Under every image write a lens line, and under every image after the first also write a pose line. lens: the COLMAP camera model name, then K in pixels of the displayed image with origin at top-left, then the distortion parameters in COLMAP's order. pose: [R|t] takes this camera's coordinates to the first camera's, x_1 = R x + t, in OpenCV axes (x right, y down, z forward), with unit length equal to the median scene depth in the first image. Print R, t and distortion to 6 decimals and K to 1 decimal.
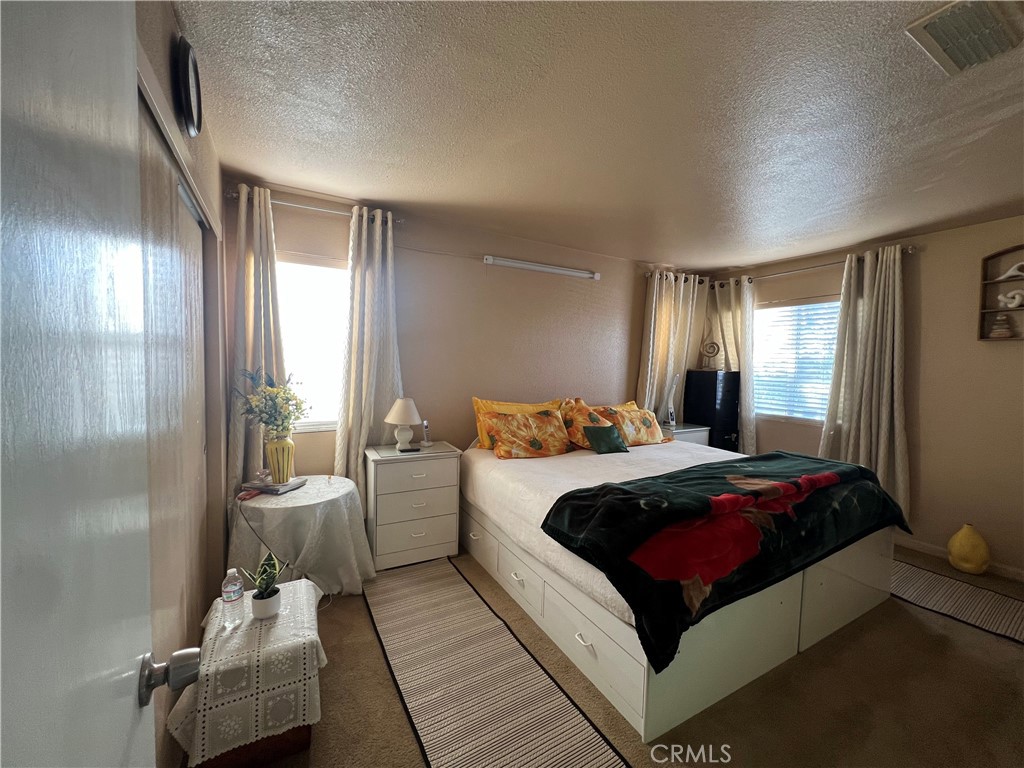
lens RADIAL K [[405.7, 0, 512.6], [0, 405.7, 382.7], [0, 0, 1]] dist [-0.000778, 0.000477]
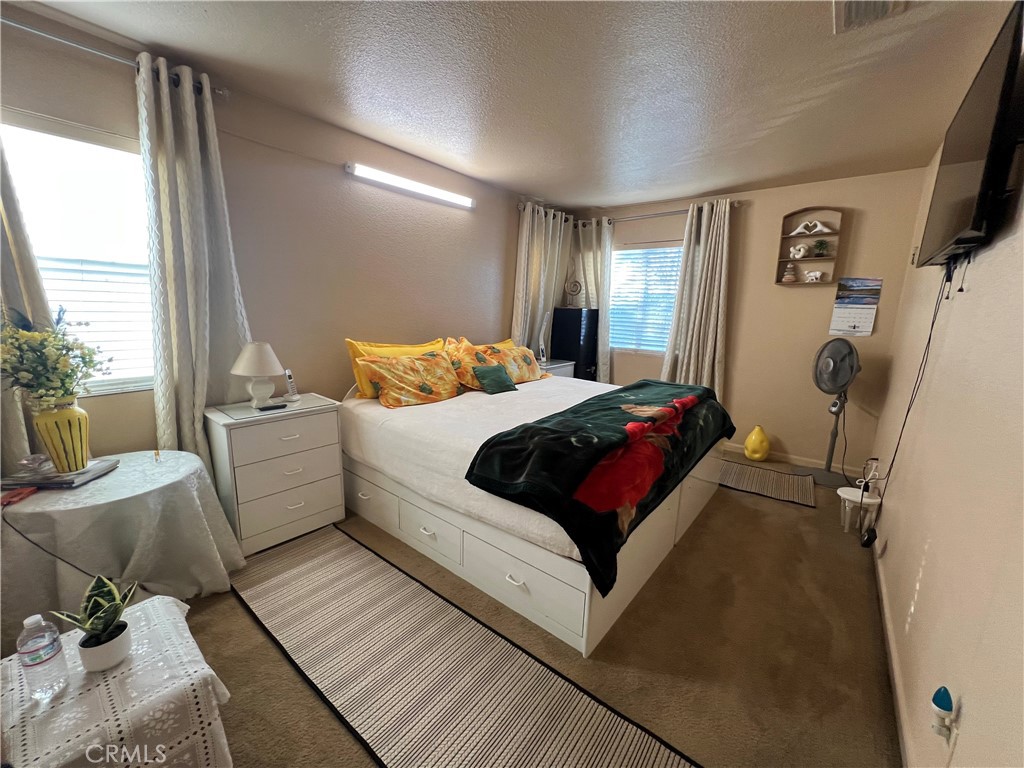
lens RADIAL K [[407.9, 0, 511.4], [0, 407.9, 381.9], [0, 0, 1]] dist [-0.000458, -0.000078]
pose [[0.928566, -0.063711, 0.365657, -0.111596], [0.010270, 0.989191, 0.146273, 0.004343], [-0.371024, -0.132069, 0.919184, 0.098805]]
